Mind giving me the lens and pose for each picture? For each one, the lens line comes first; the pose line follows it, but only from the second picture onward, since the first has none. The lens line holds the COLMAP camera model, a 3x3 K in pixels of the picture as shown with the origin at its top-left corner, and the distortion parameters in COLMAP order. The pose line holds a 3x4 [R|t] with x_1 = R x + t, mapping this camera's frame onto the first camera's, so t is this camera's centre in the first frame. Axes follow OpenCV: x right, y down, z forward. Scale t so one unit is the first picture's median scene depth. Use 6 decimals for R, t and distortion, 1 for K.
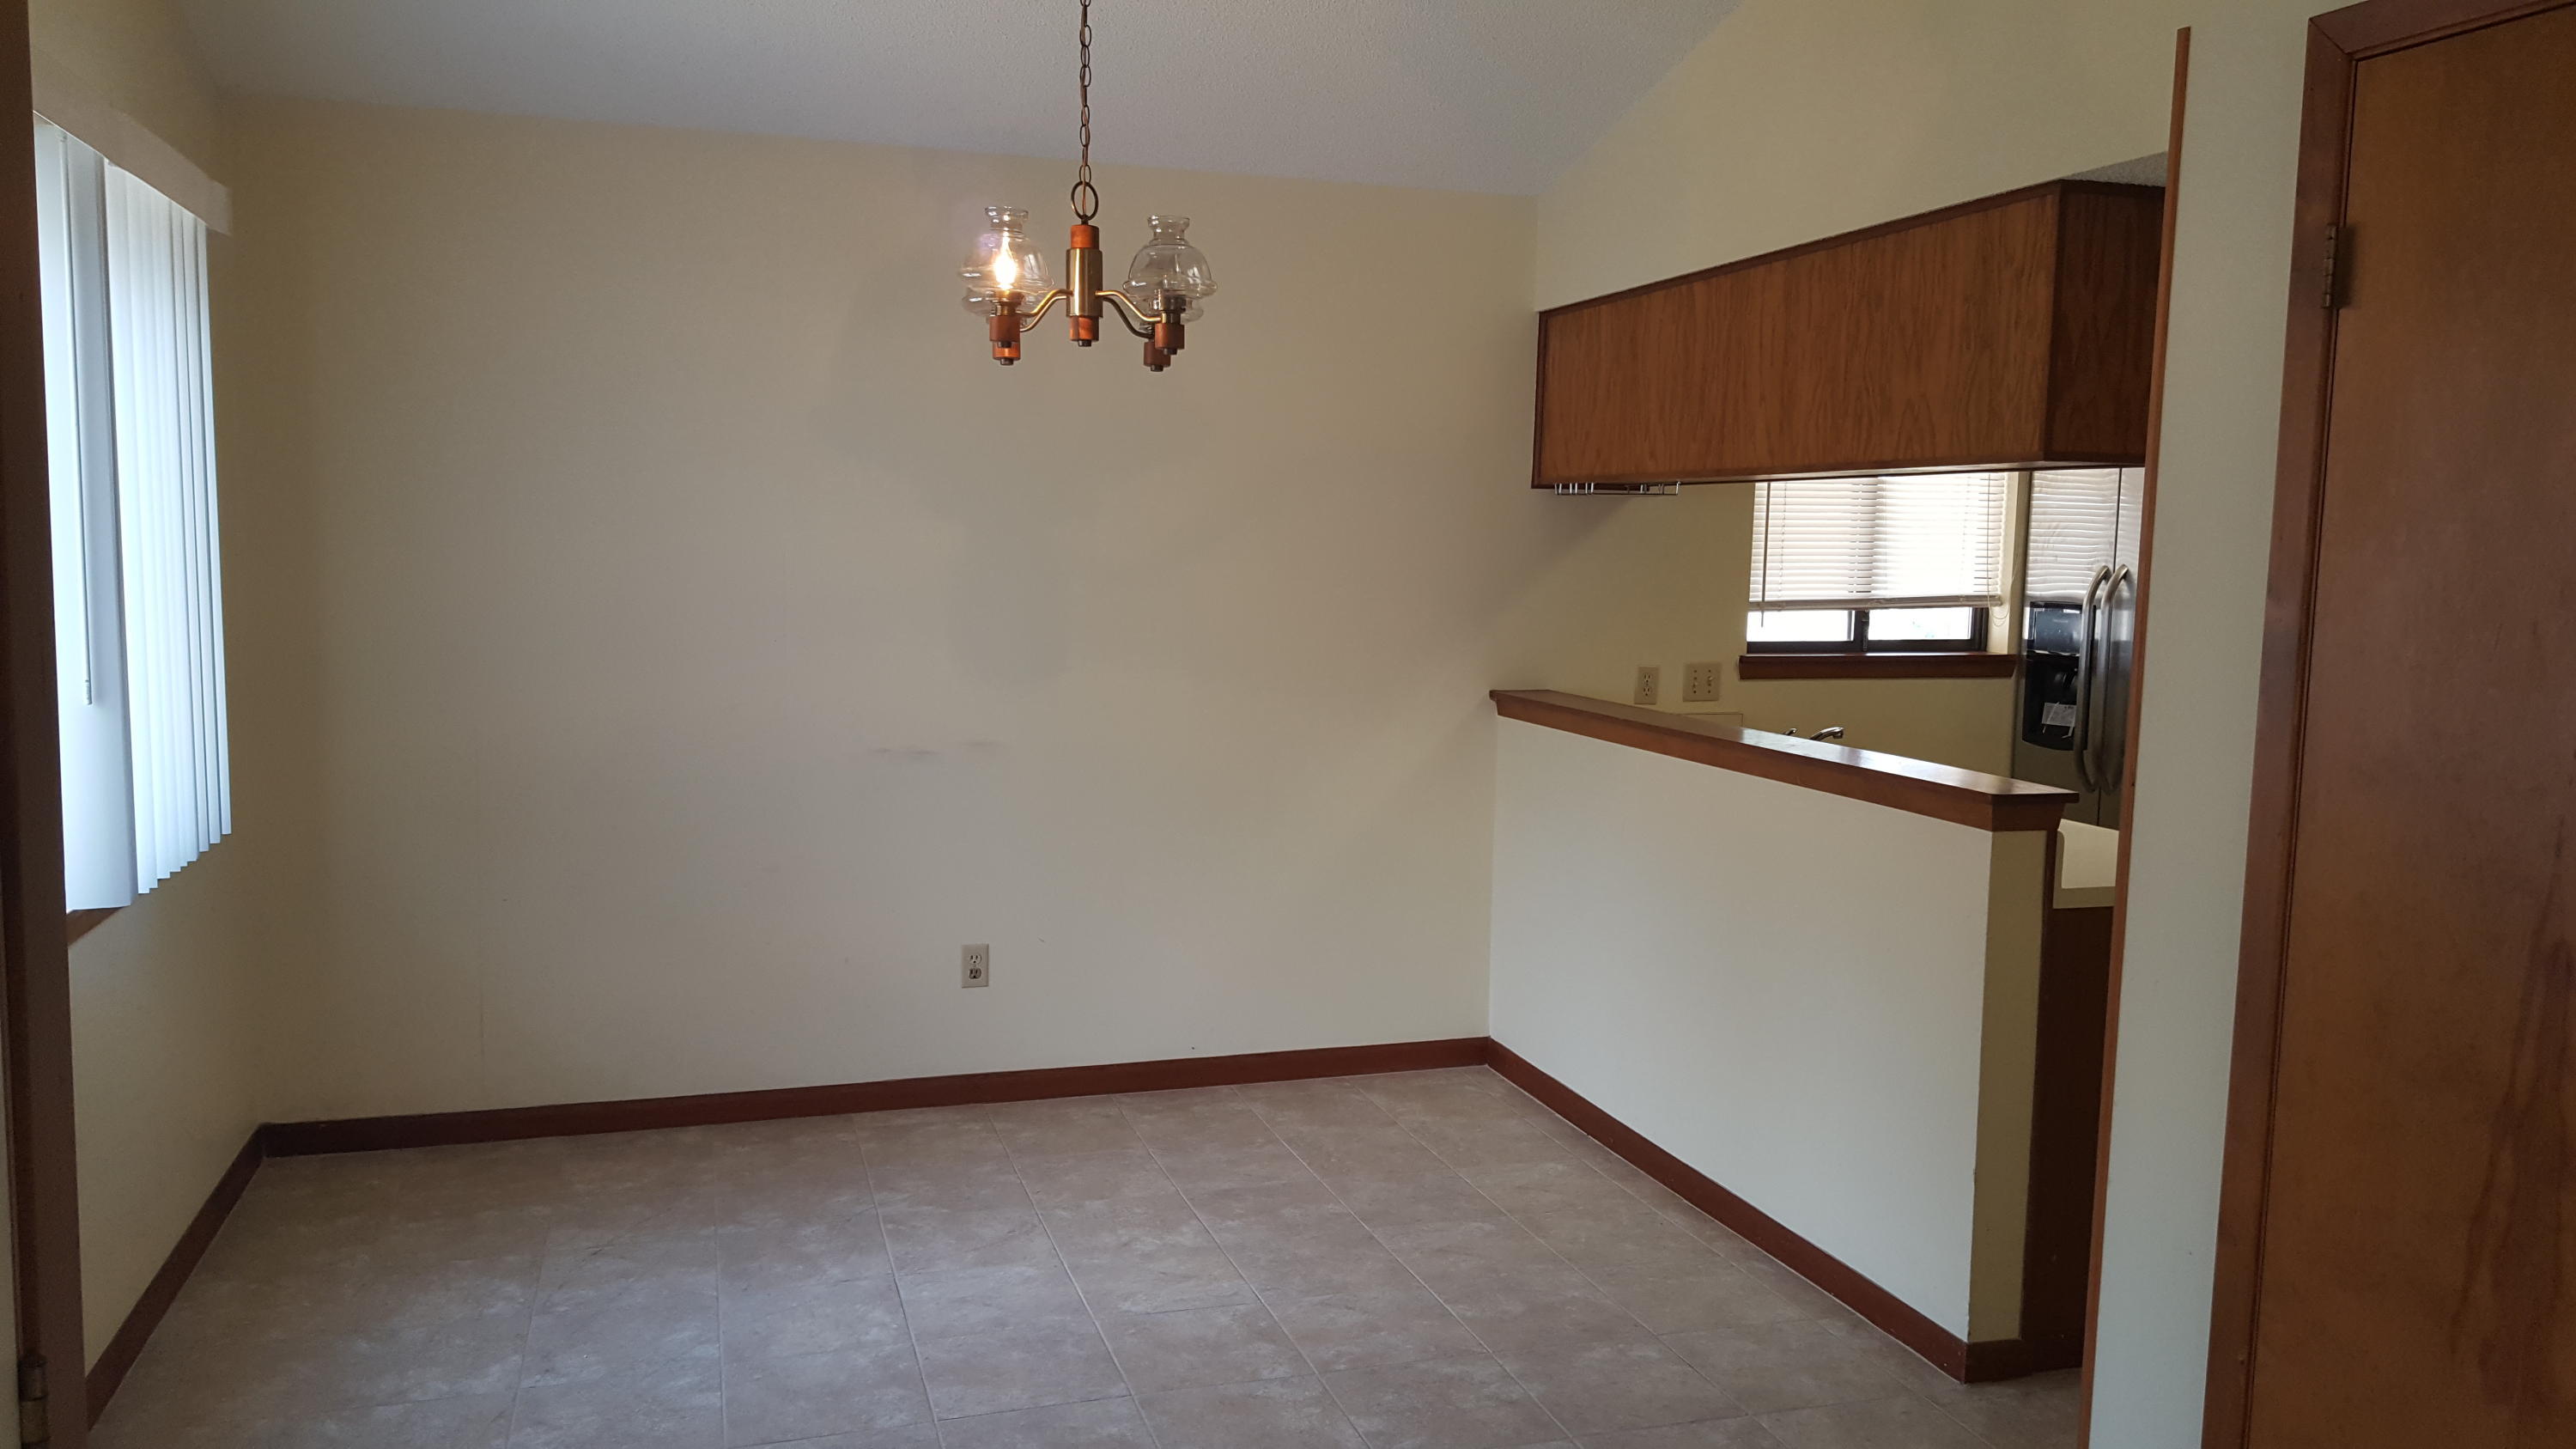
lens RADIAL K [[1917.0, 0, 1269.9], [0, 1917.0, 728.1], [0, 0, 1]] dist [0.016274, -0.000319]
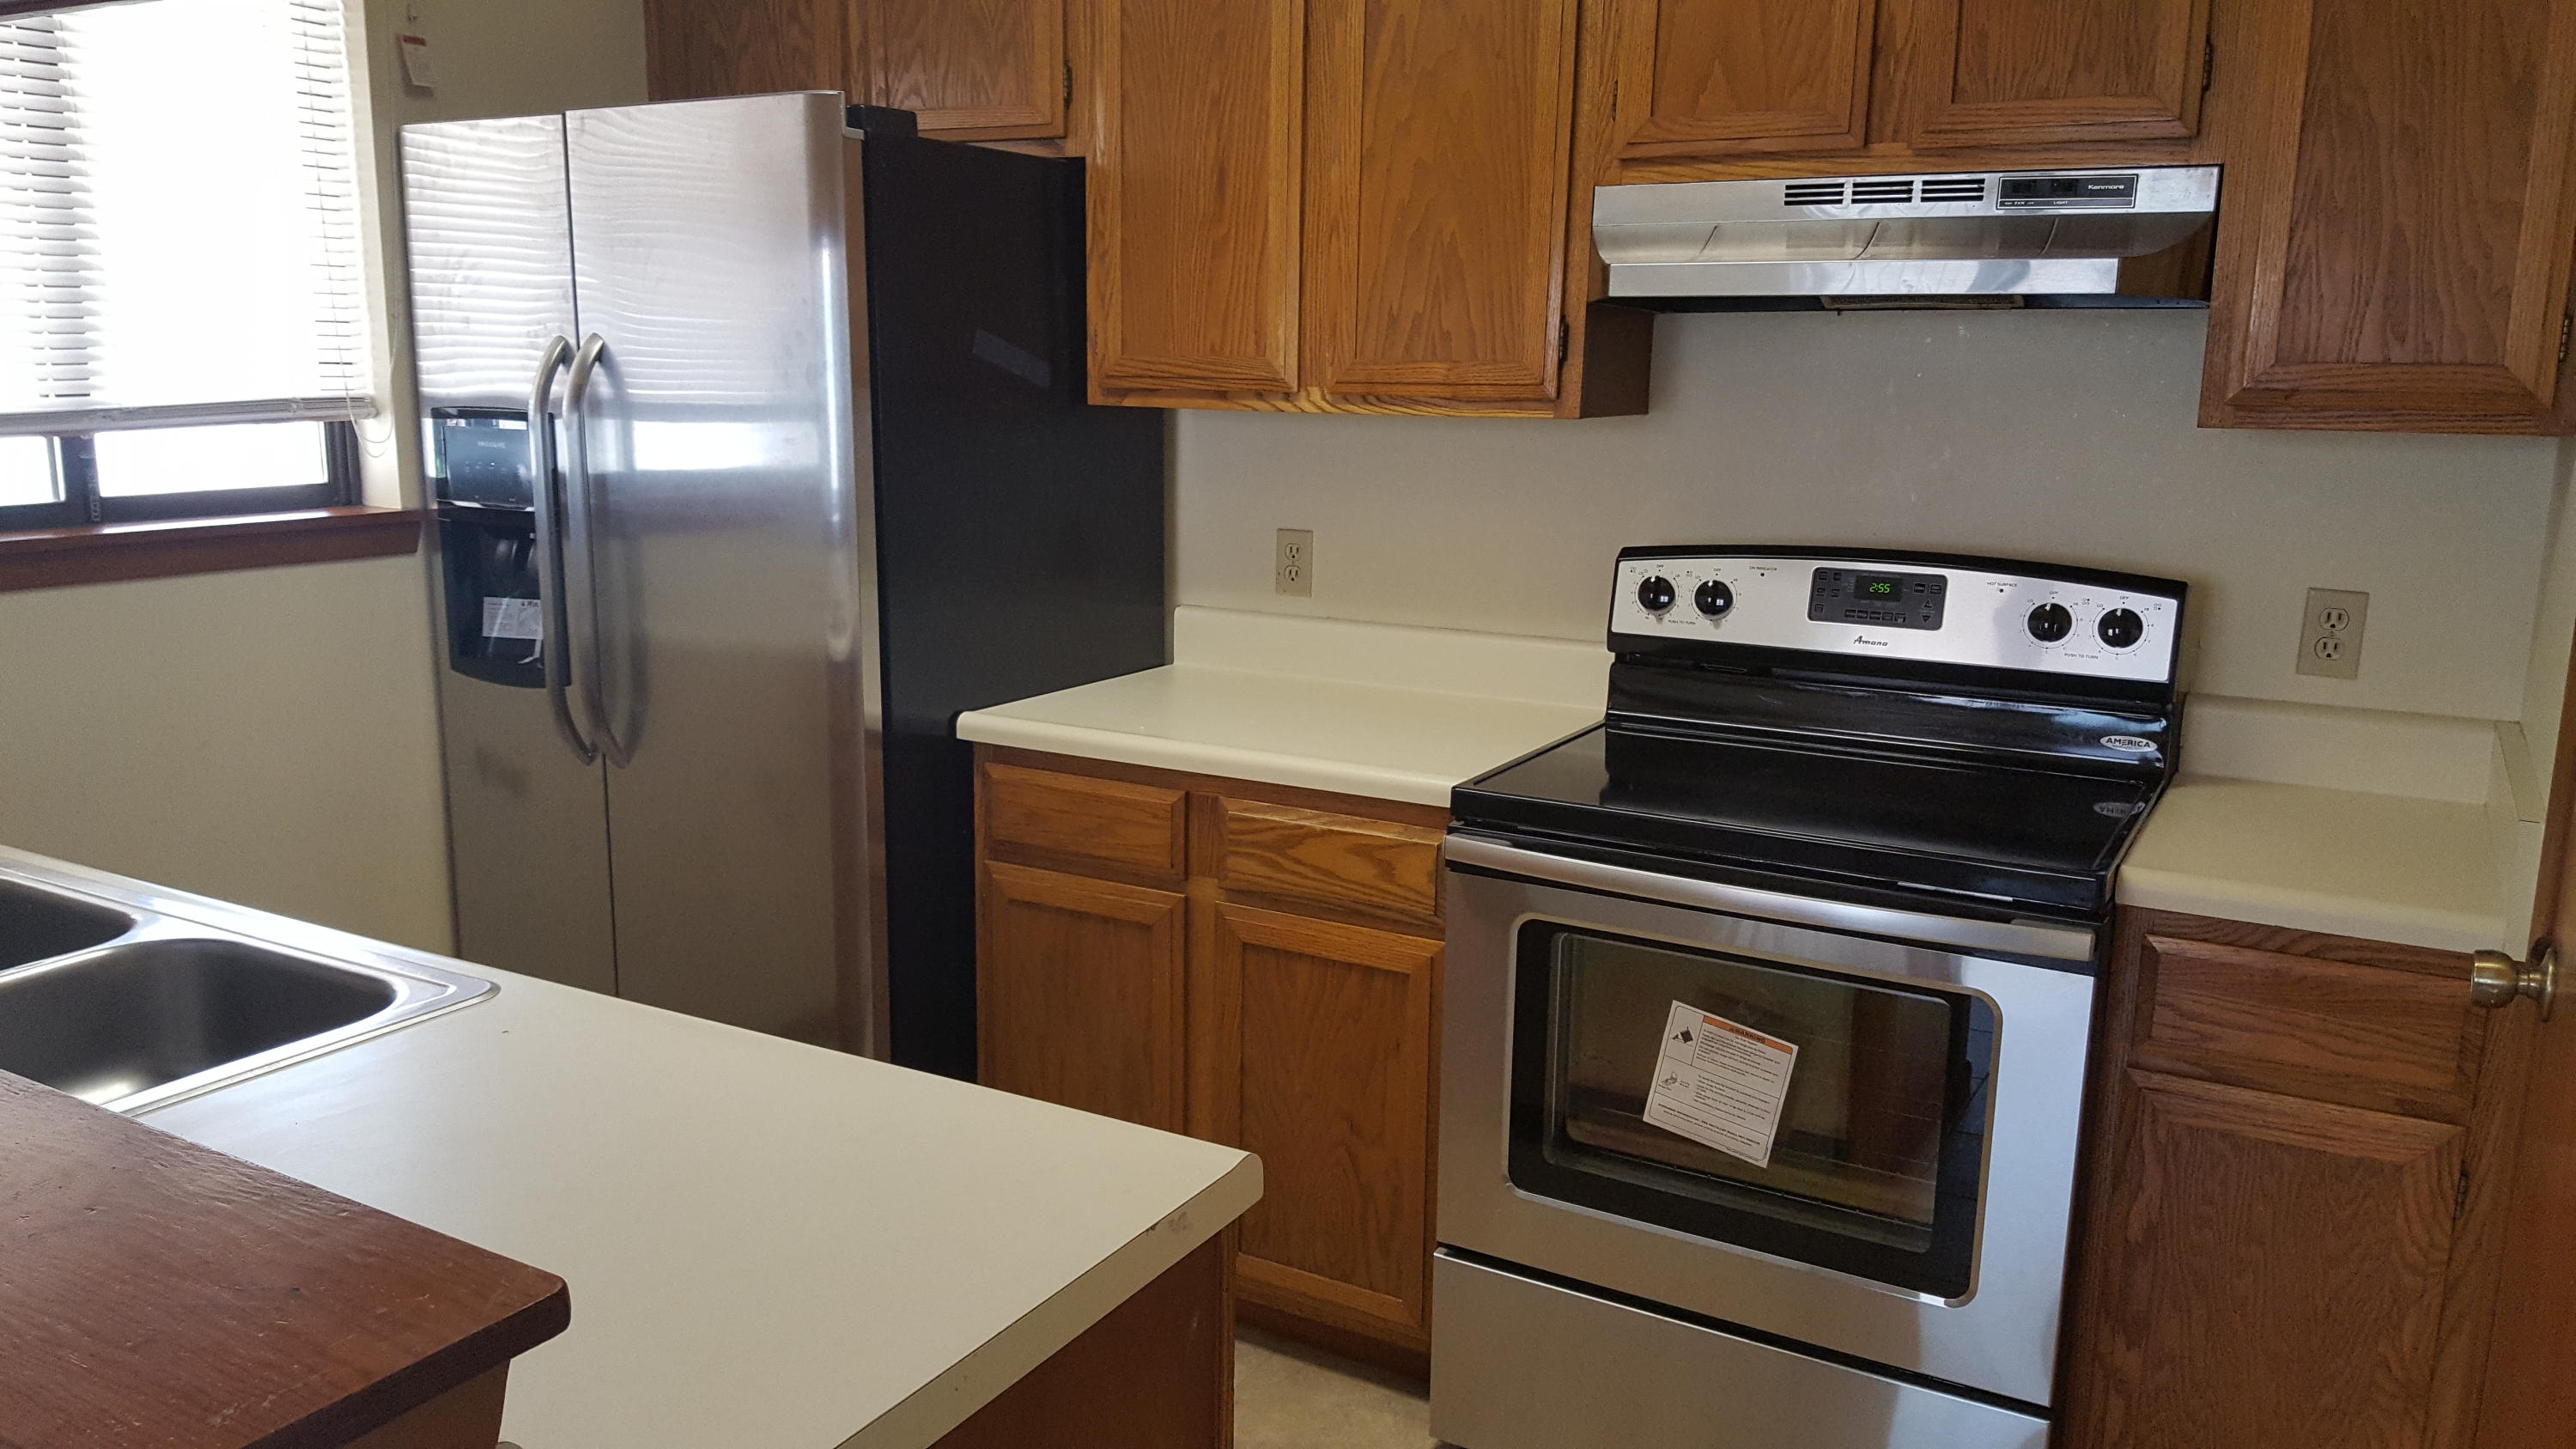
lens RADIAL K [[1917.0, 0, 1273.4], [0, 1917.0, 739.2], [0, 0, 1]] dist [0.016274, -0.000319]
pose [[0.728837, -0.146113, 0.668916, 0.196602], [0.073580, 0.988022, 0.135644, -0.030337], [-0.680722, -0.049644, 0.730857, 0.449598]]
